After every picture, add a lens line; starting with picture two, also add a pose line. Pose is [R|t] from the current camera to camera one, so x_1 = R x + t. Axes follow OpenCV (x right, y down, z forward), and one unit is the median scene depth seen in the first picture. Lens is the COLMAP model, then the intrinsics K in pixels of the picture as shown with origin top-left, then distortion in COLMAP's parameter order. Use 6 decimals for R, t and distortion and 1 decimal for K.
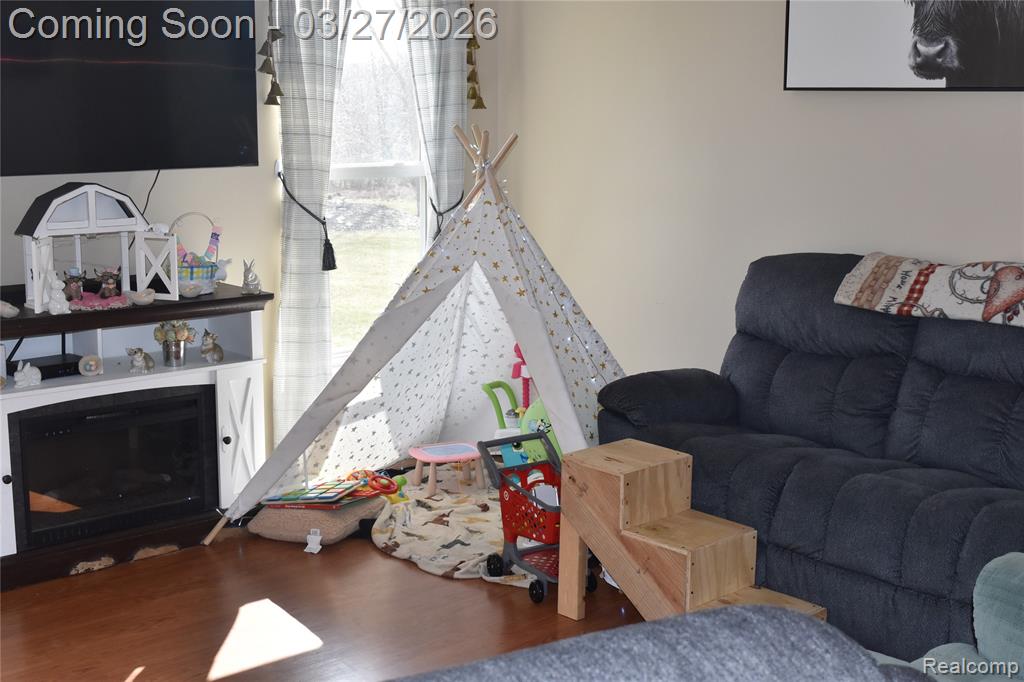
lens RADIAL K [[1326.6, 0, 509.3], [0, 1326.6, 342.1], [0, 0, 1]] dist [0.004566, 0.000000]
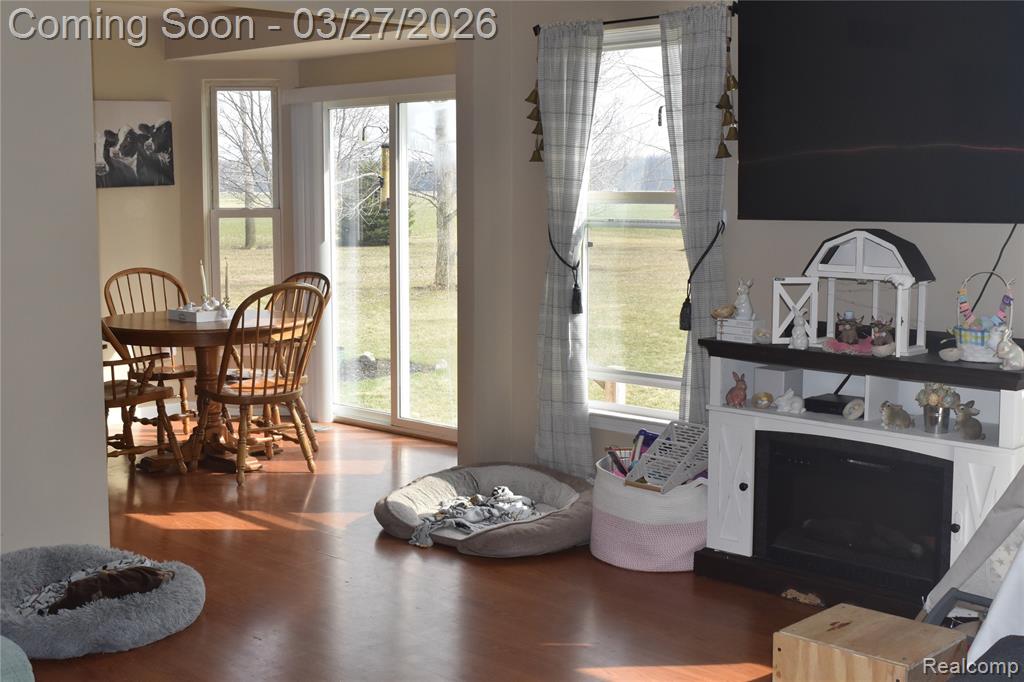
lens RADIAL K [[1326.6, 0, 509.7], [0, 1326.6, 337.6], [0, 0, 1]] dist [0.004566, 0.000000]
pose [[0.128958, 0.123066, -0.983984, 0.635396], [-0.173322, 0.979793, 0.099827, -0.091020], [0.976386, 0.157673, 0.147683, 0.585798]]
